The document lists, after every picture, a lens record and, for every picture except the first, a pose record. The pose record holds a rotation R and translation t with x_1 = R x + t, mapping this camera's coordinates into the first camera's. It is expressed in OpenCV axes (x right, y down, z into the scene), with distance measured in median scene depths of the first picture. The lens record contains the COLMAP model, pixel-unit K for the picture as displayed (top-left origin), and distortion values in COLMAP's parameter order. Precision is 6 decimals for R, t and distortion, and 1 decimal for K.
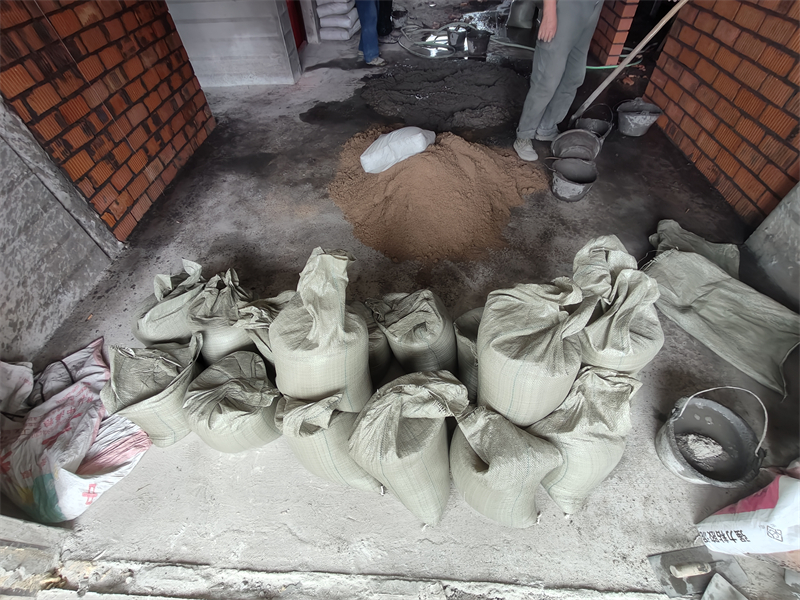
lens RADIAL K [[366.7, 0, 399.8], [0, 366.7, 300.6], [0, 0, 1]] dist [-0.005379, 0.001819]
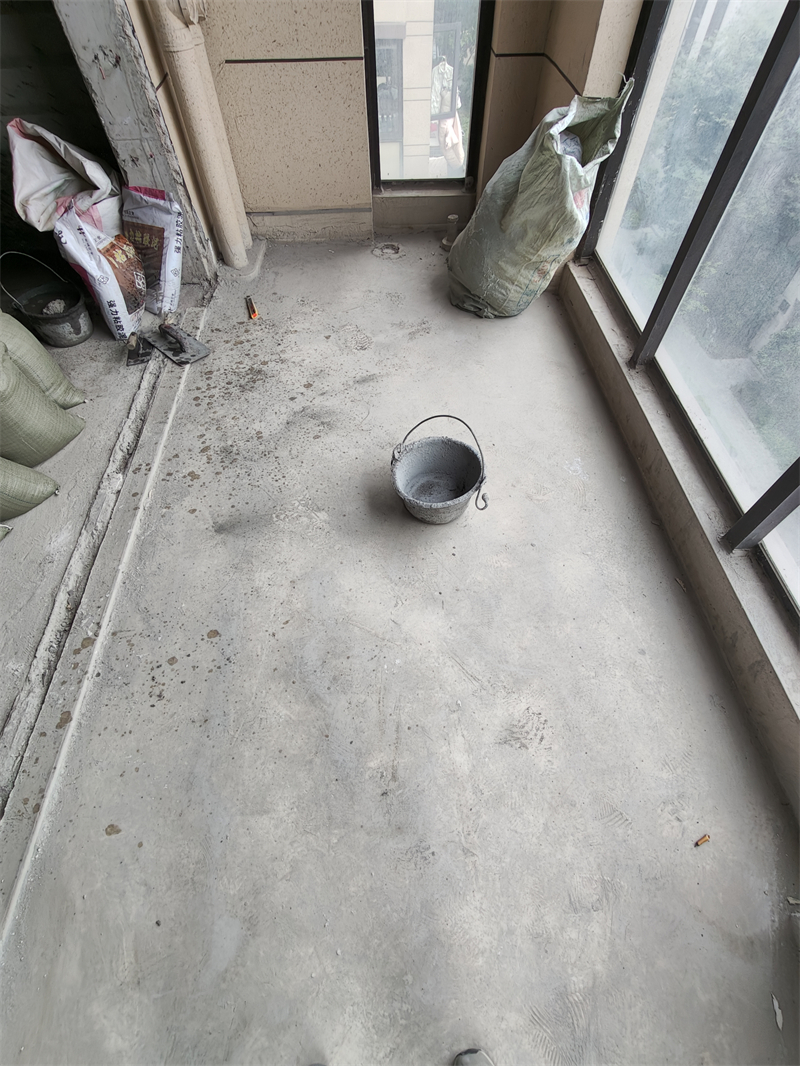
lens RADIAL K [[488.6, 0, 402.7], [0, 488.6, 532.7], [0, 0, 1]] dist [-0.005379, 0.001819]
pose [[-0.108591, -0.793575, 0.598704, -0.972837], [0.765449, 0.317520, 0.559704, 0.661551], [-0.634268, 0.519056, 0.572961, -0.337749]]
